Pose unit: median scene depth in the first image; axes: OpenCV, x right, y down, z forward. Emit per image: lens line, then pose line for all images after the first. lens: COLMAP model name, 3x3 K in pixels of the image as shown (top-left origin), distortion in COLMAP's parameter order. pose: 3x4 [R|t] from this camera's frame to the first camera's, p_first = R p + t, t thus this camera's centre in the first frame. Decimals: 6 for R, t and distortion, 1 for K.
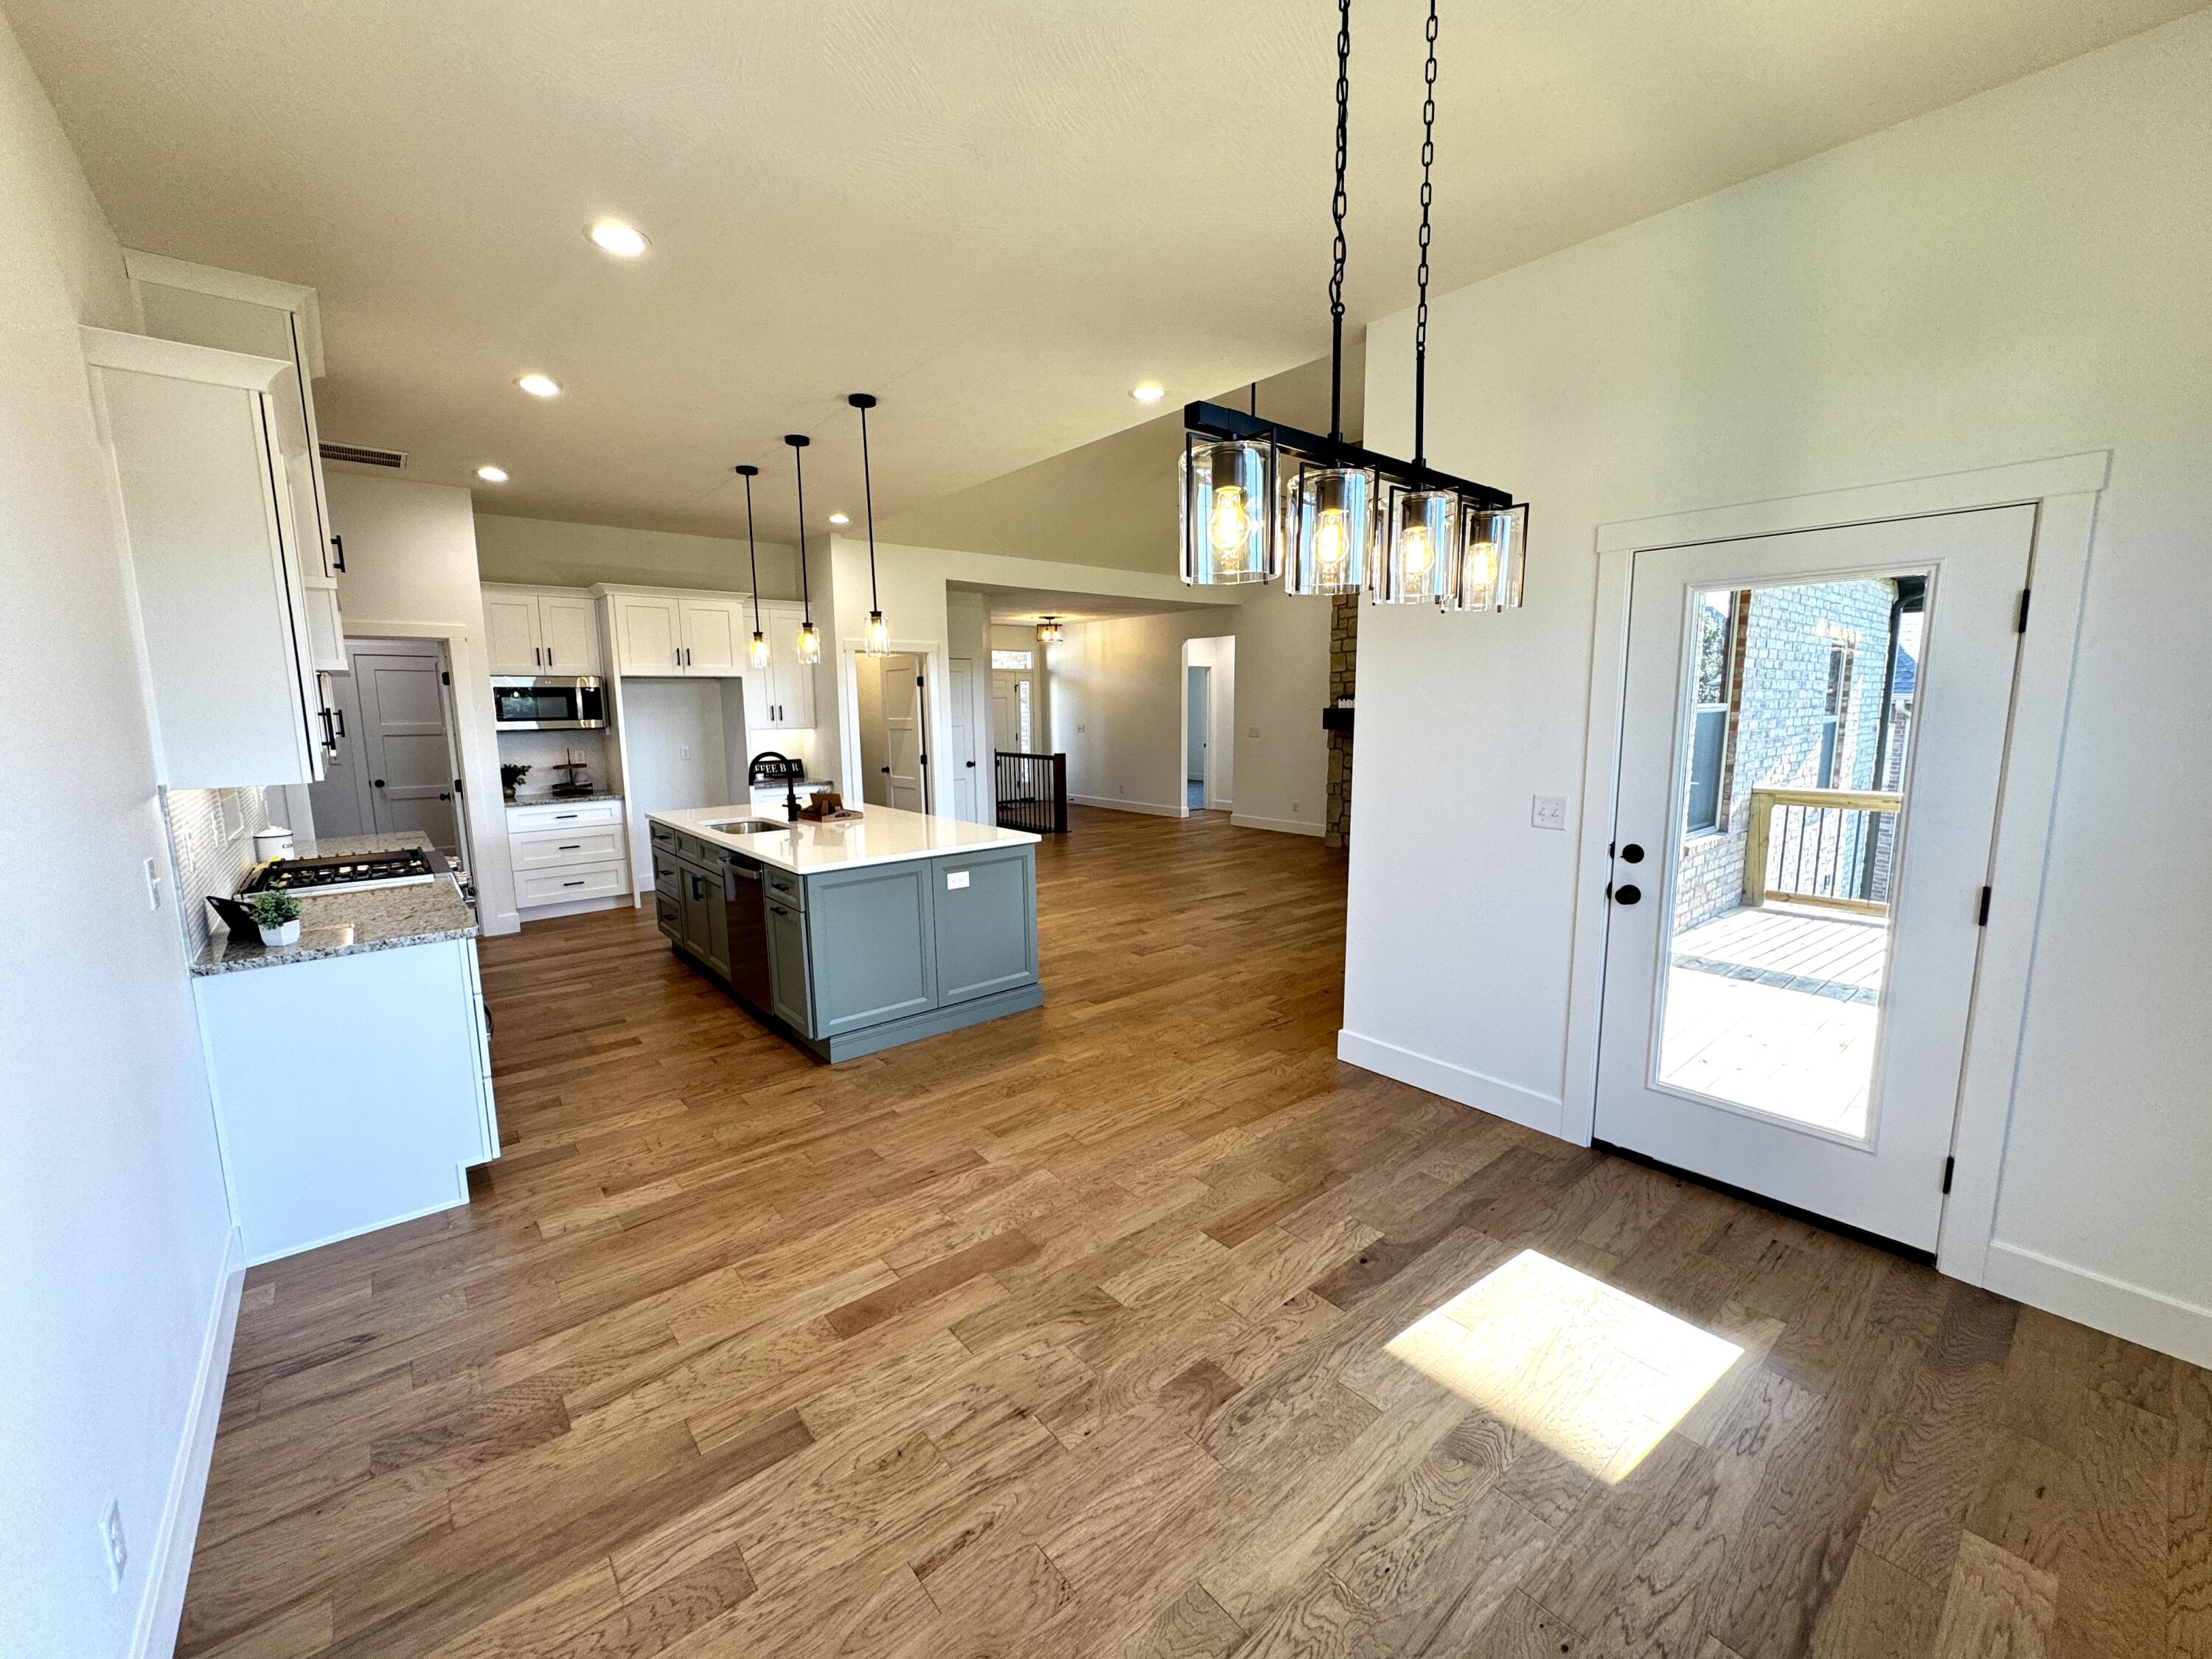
lens RADIAL K [[884.3, 0, 1108.6], [0, 884.3, 833.0], [0, 0, 1]] dist [-0.003724, 0.000323]
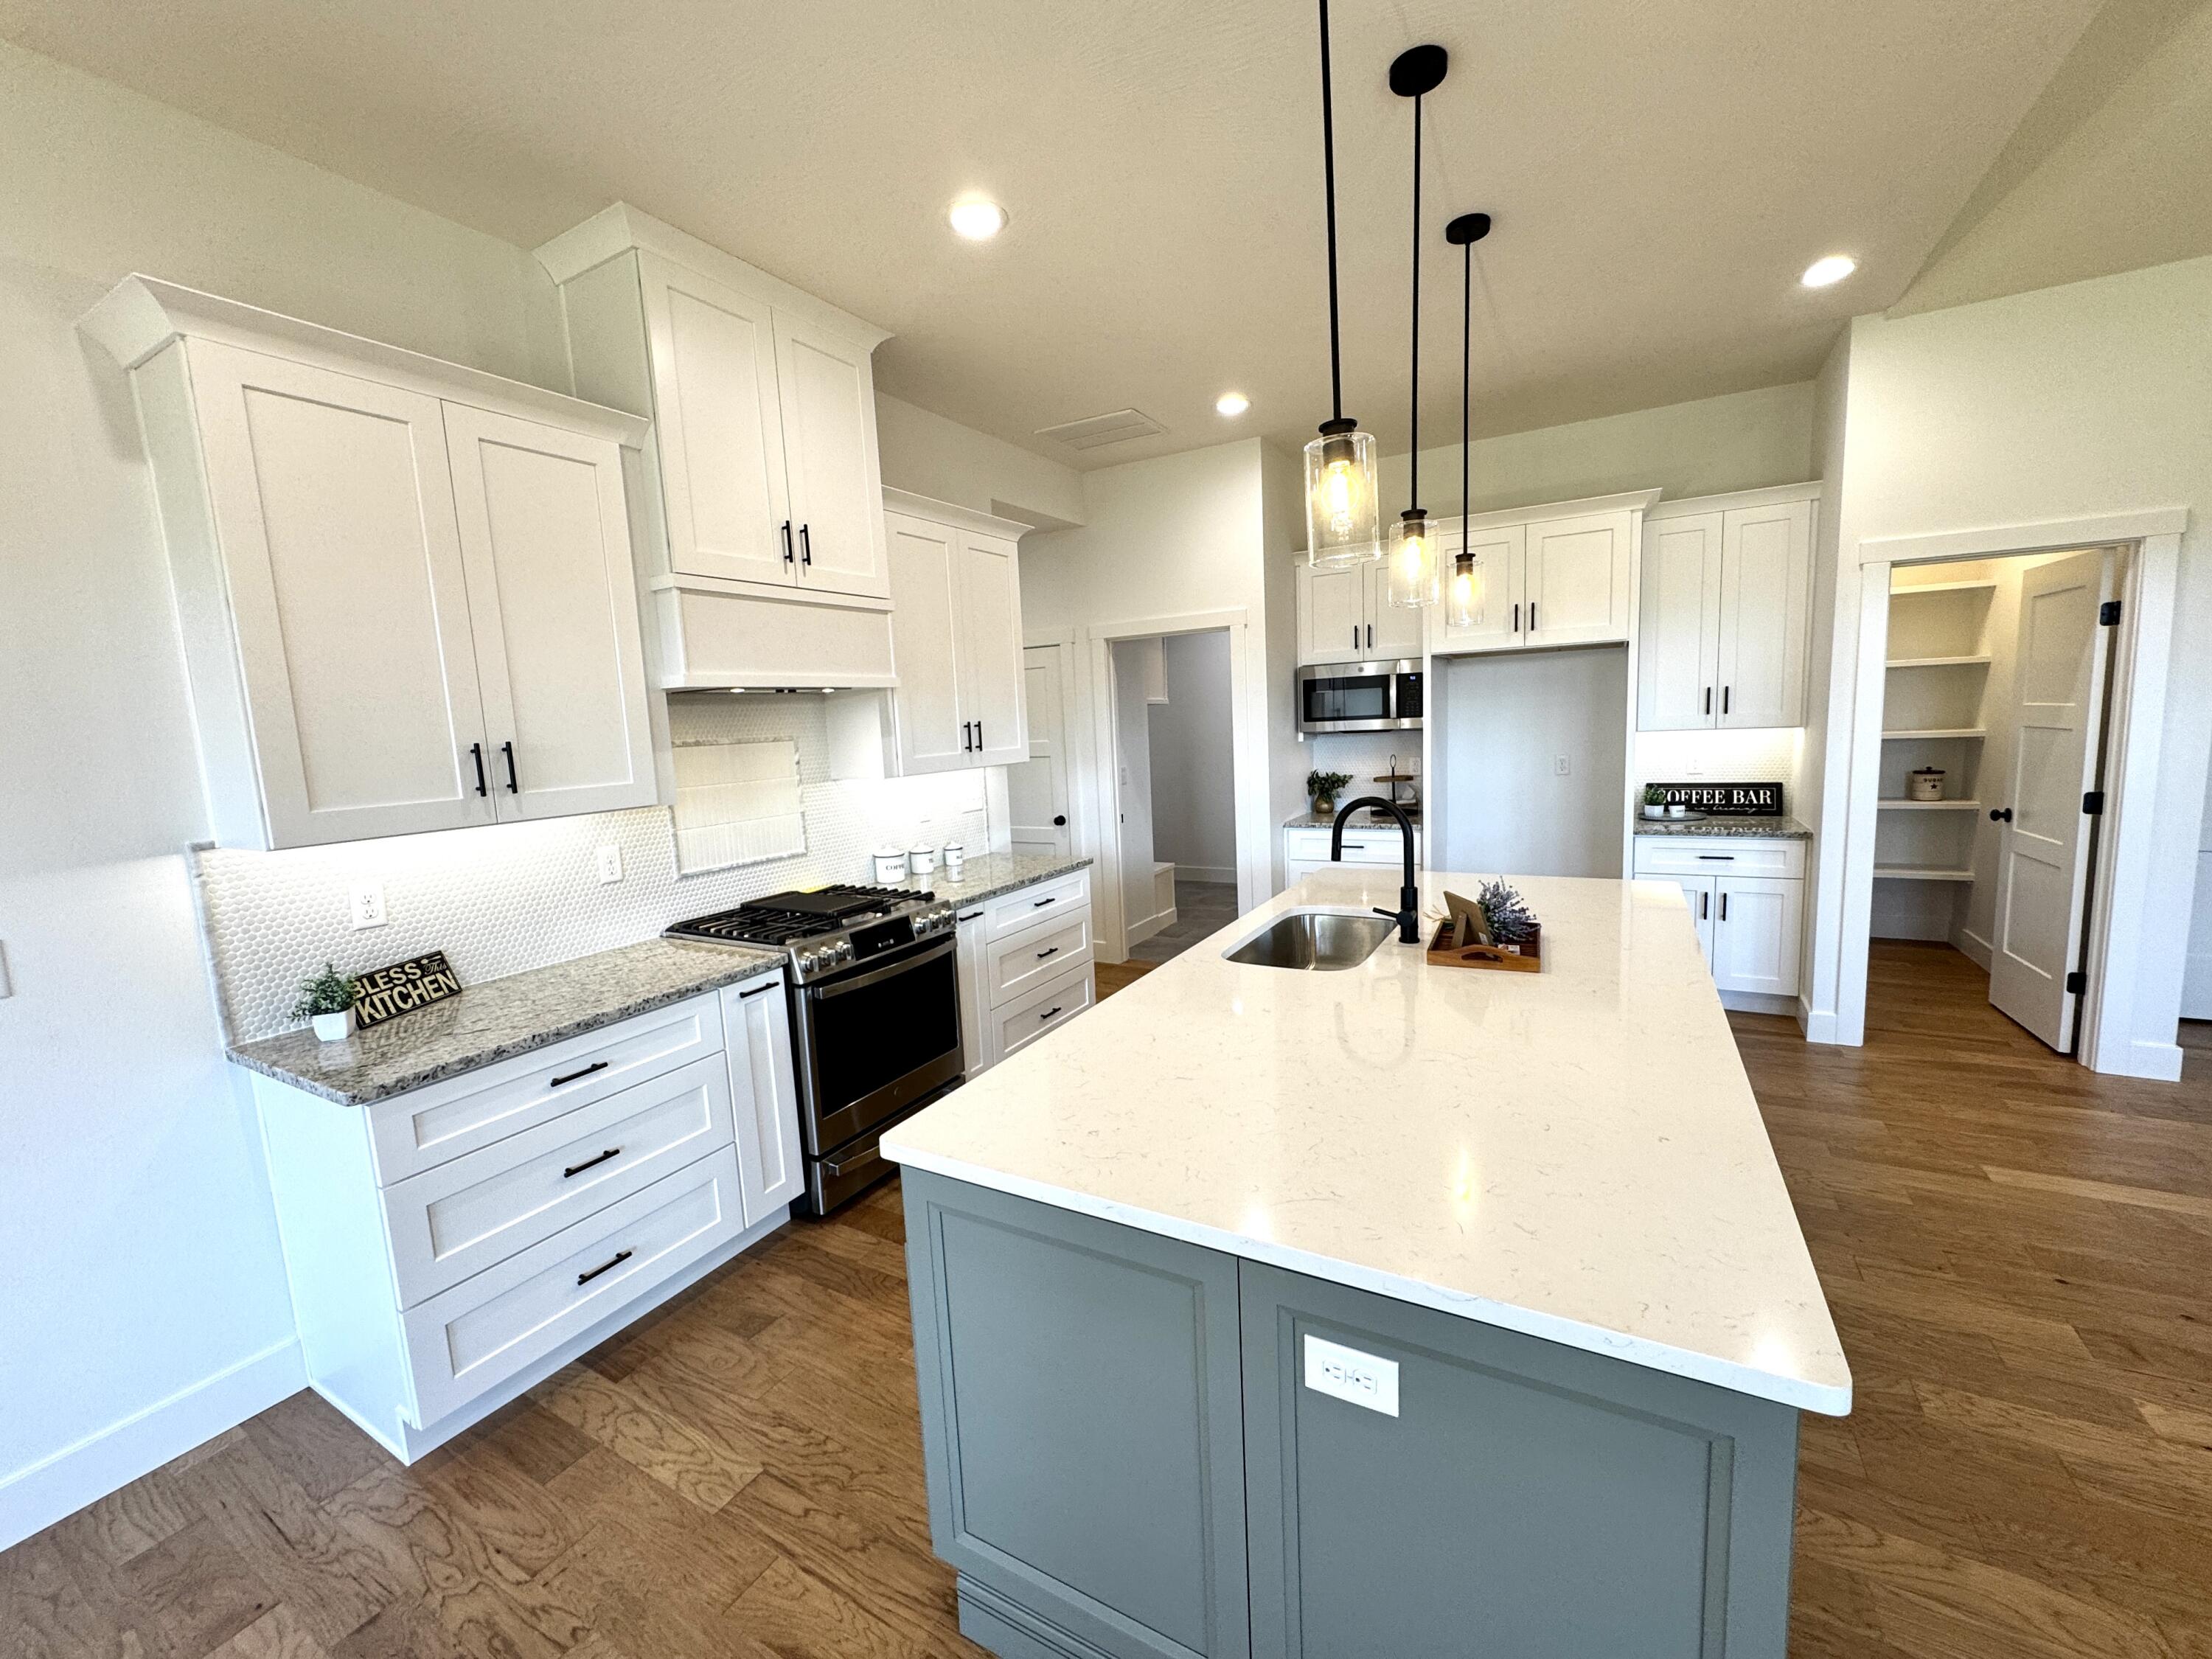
lens RADIAL K [[884.3, 0, 1106.8], [0, 884.3, 837.7], [0, 0, 1]] dist [-0.003724, 0.000323]
pose [[0.348054, 0.122852, -0.929390, 0.019392], [-0.093706, 0.990971, 0.095899, -0.078135], [0.932779, 0.053712, 0.356423, 0.520153]]
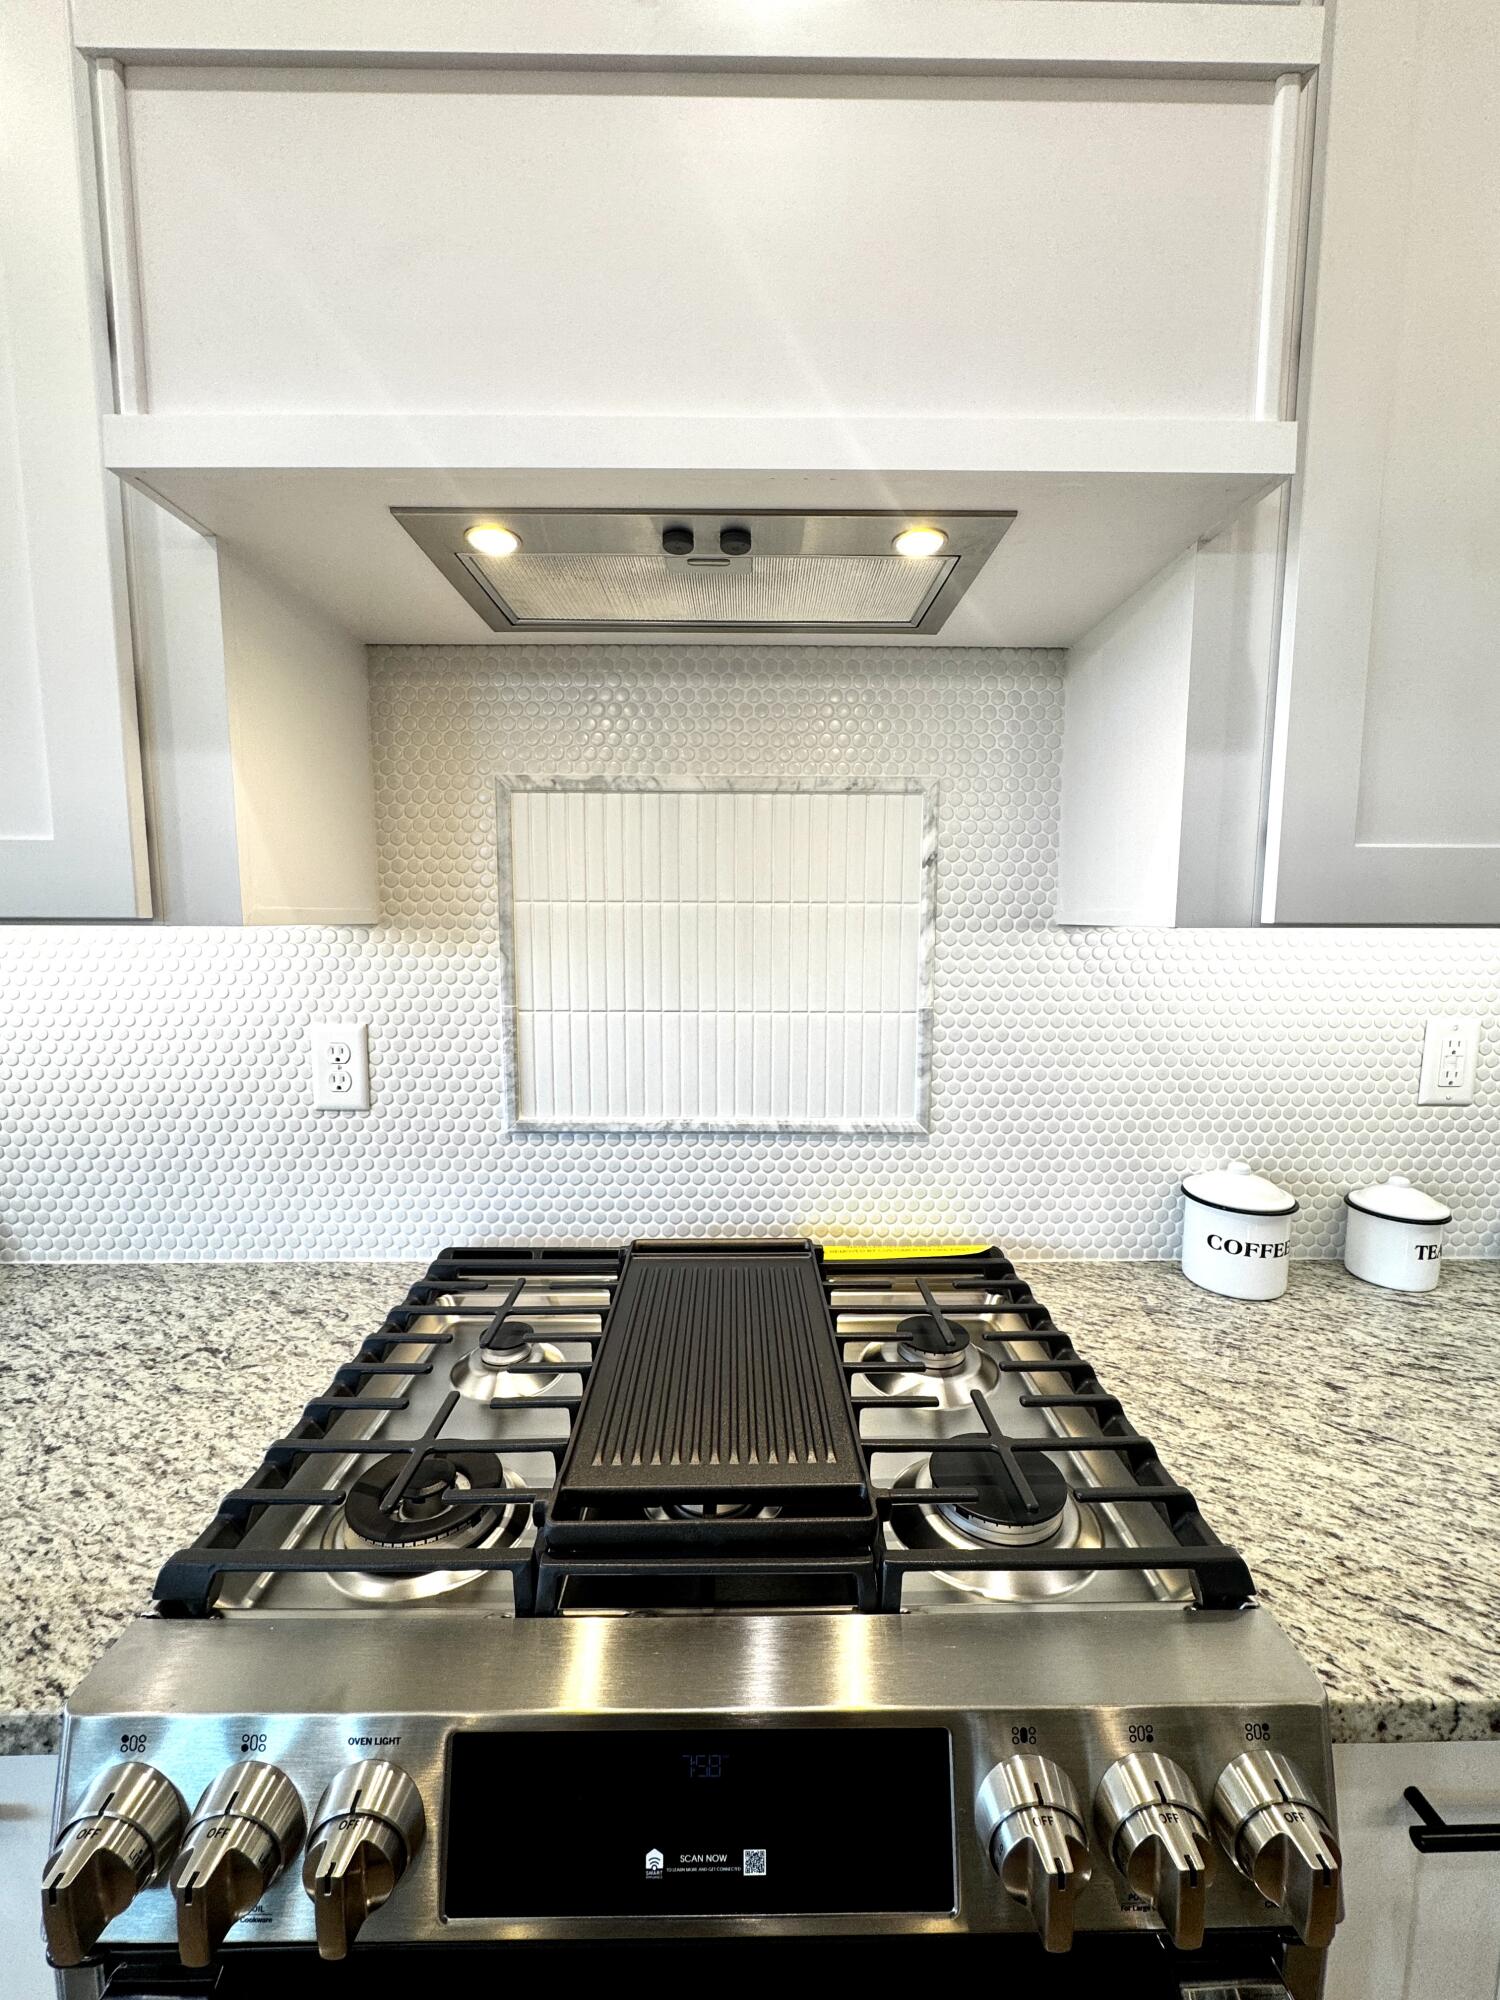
lens RADIAL K [[799.6, 0, 754.8], [0, 799.6, 996.4], [0, 0, 1]] dist [-0.003724, 0.000323]
pose [[-0.636207, 0.093970, -0.765774, -0.388955], [-0.107937, 0.971953, 0.208945, -0.058449], [0.763931, 0.215587, -0.608220, 0.607665]]
